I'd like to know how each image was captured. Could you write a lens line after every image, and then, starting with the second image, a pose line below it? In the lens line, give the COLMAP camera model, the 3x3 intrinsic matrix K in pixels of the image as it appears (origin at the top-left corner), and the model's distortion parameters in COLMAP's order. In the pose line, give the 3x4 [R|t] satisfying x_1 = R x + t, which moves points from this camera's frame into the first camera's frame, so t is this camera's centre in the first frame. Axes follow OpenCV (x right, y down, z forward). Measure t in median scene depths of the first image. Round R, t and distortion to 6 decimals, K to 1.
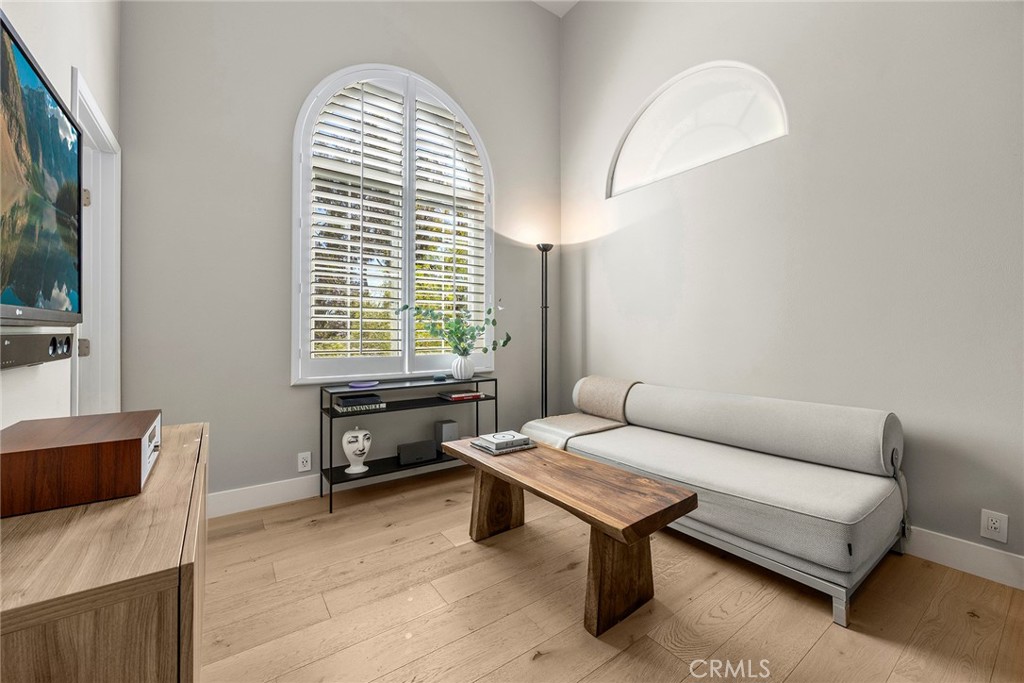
lens RADIAL K [[400.4, 0, 504.4], [0, 400.4, 334.7], [0, 0, 1]] dist [-0.002130, 0.001806]
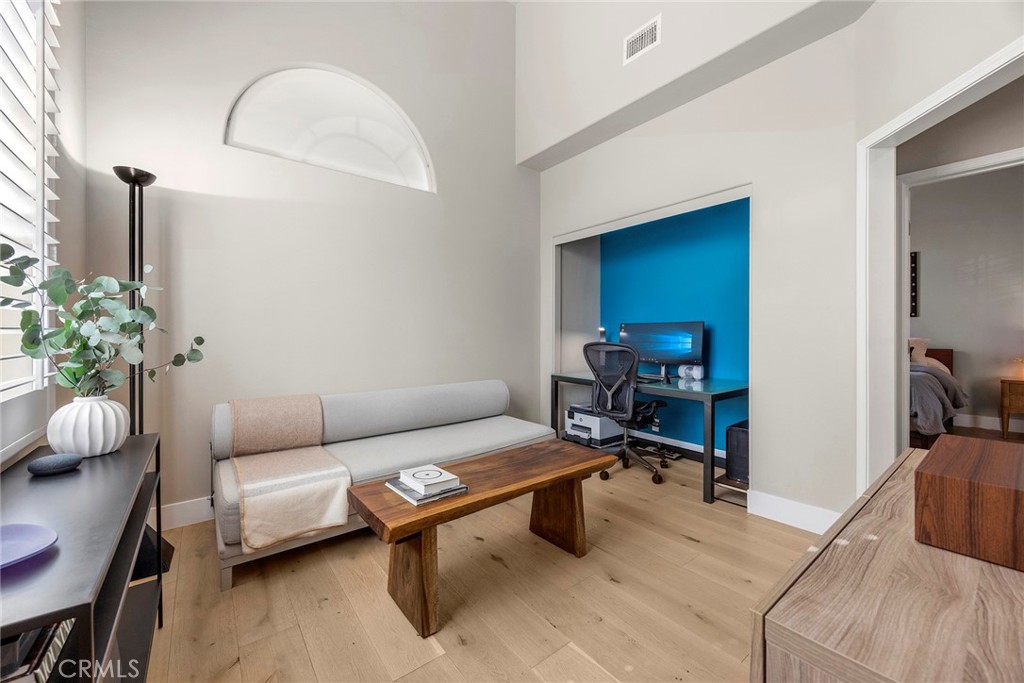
lens RADIAL K [[400.4, 0, 515.1], [0, 400.4, 340.3], [0, 0, 1]] dist [-0.002130, 0.001806]
pose [[-0.052791, -0.008952, 0.998565, -1.013226], [0.006342, 0.999937, 0.009300, -0.005473], [-0.998585, 0.006824, -0.052731, 1.162047]]
